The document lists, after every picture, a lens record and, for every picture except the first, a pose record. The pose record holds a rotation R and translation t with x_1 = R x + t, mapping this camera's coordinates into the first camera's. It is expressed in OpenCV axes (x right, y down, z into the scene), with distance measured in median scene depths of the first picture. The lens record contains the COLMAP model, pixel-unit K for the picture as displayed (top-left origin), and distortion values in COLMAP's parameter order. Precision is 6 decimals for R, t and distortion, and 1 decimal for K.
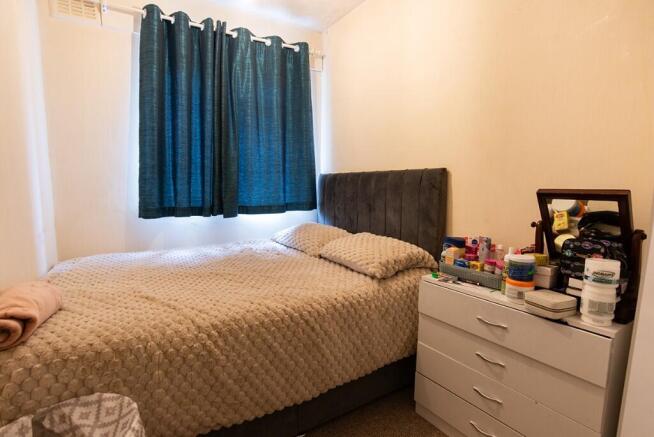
lens RADIAL K [[336.3, 0, 327.0], [0, 336.3, 218.5], [0, 0, 1]] dist [-0.045448, 0.024098]
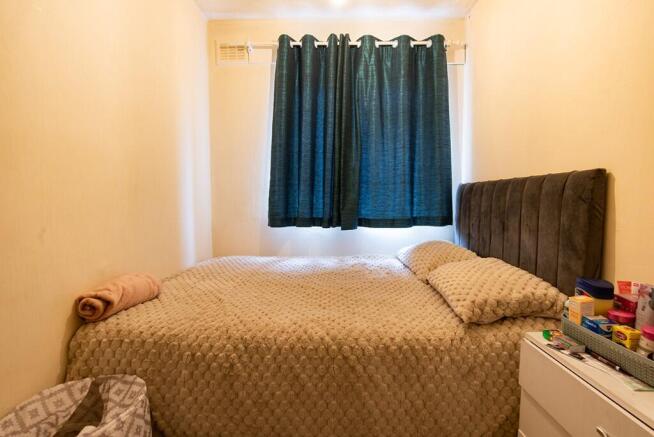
lens RADIAL K [[336.3, 0, 327.0], [0, 336.3, 218.5], [0, 0, 1]] dist [-0.045448, 0.024098]
pose [[0.842089, 0.031161, -0.538437, 0.204904], [-0.051133, 0.998445, -0.022185, -0.012617], [0.536909, 0.046213, 0.842373, 0.154190]]
